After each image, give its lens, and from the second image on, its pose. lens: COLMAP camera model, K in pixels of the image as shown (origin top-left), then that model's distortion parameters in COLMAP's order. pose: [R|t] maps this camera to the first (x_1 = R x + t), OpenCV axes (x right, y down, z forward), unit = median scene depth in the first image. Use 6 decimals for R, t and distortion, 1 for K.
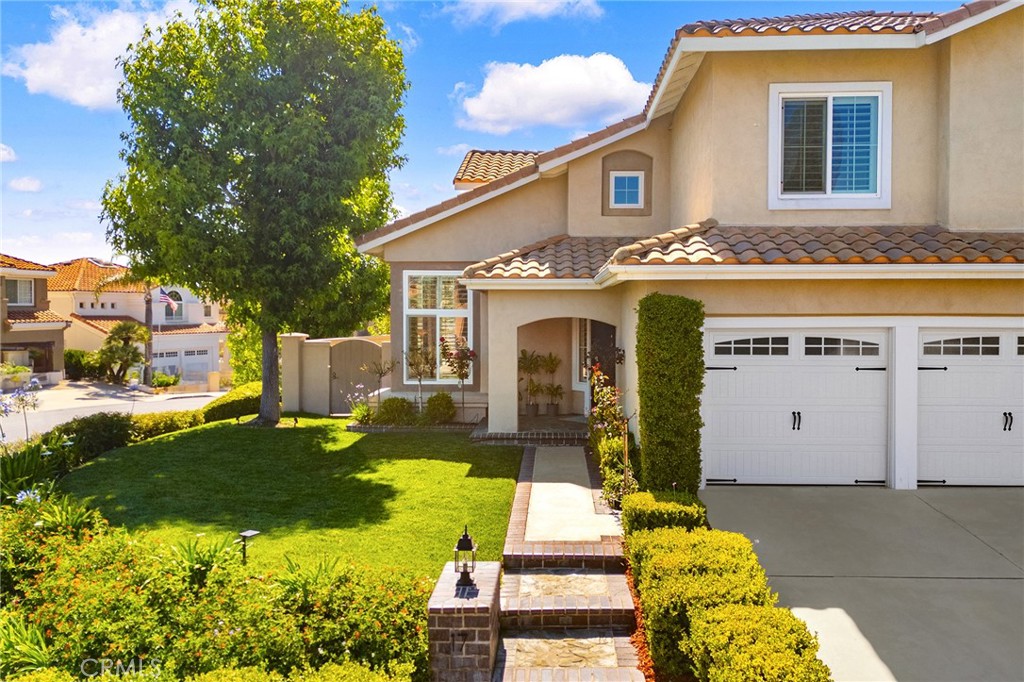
lens RADIAL K [[709.5, 0, 539.0], [0, 709.5, 328.5], [0, 0, 1]] dist [0.037660, -0.002324]
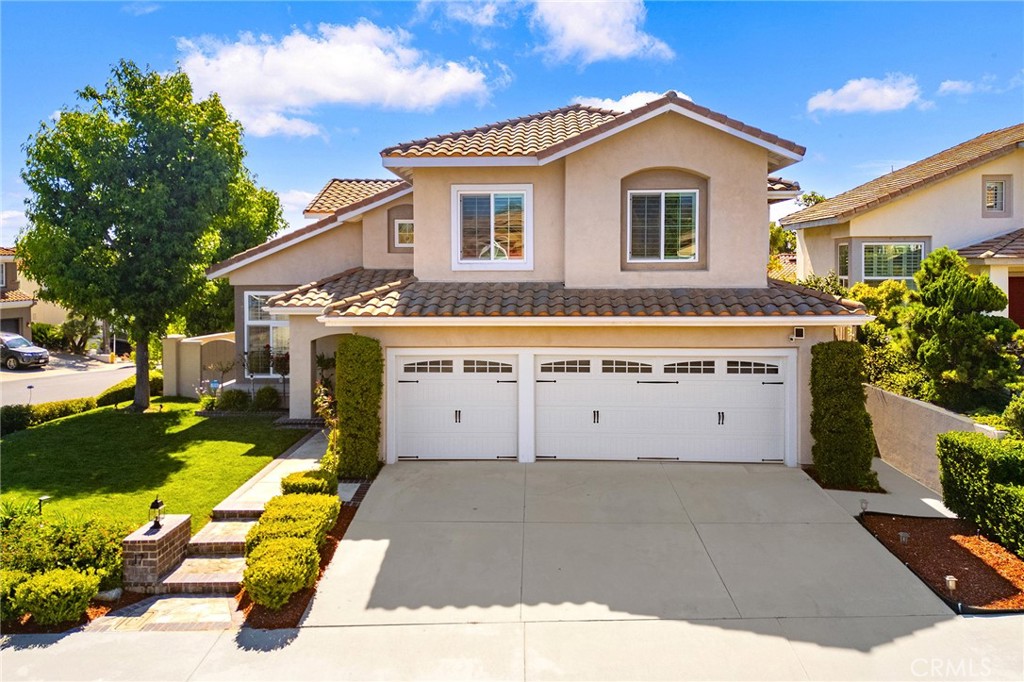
lens RADIAL K [[668.8, 0, 479.2], [0, 668.8, 292.0], [0, 0, 1]] dist [0.033346, -0.004880]
pose [[0.999857, -0.003713, -0.016515, 0.402439], [0.003742, 0.999992, 0.001685, -0.123895], [0.016508, -0.001746, 0.999862, -0.364359]]
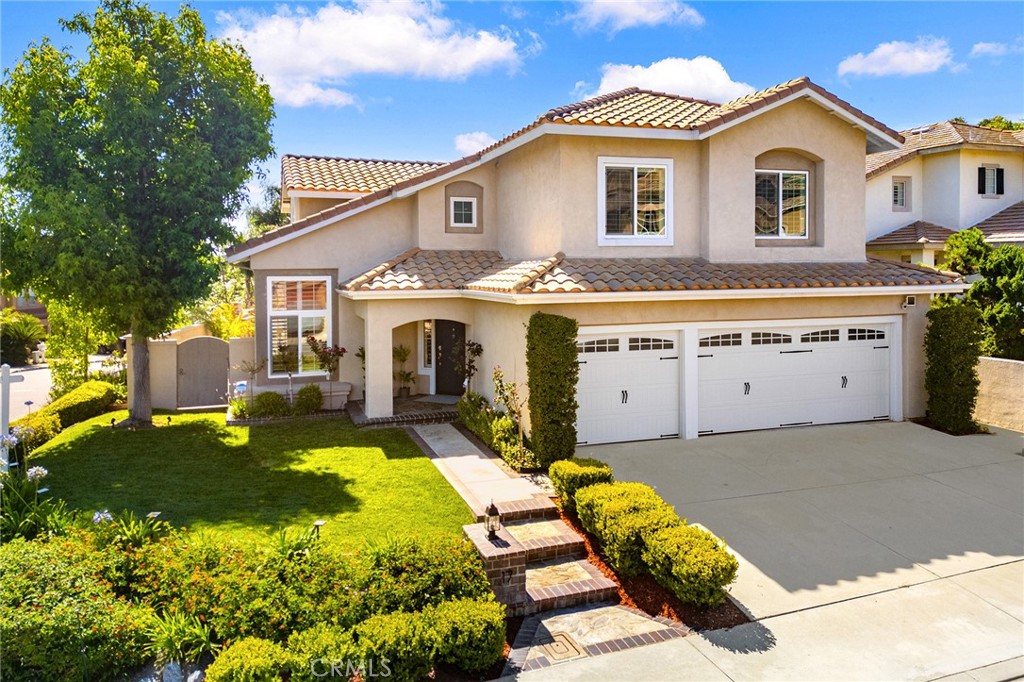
lens RADIAL K [[668.8, 0, 479.2], [0, 668.8, 292.0], [0, 0, 1]] dist [0.033346, -0.004880]
pose [[0.950684, -0.019898, 0.309524, -0.304831], [0.019112, 0.999802, 0.005574, -0.087705], [-0.309573, 0.000617, 0.950875, -0.170636]]
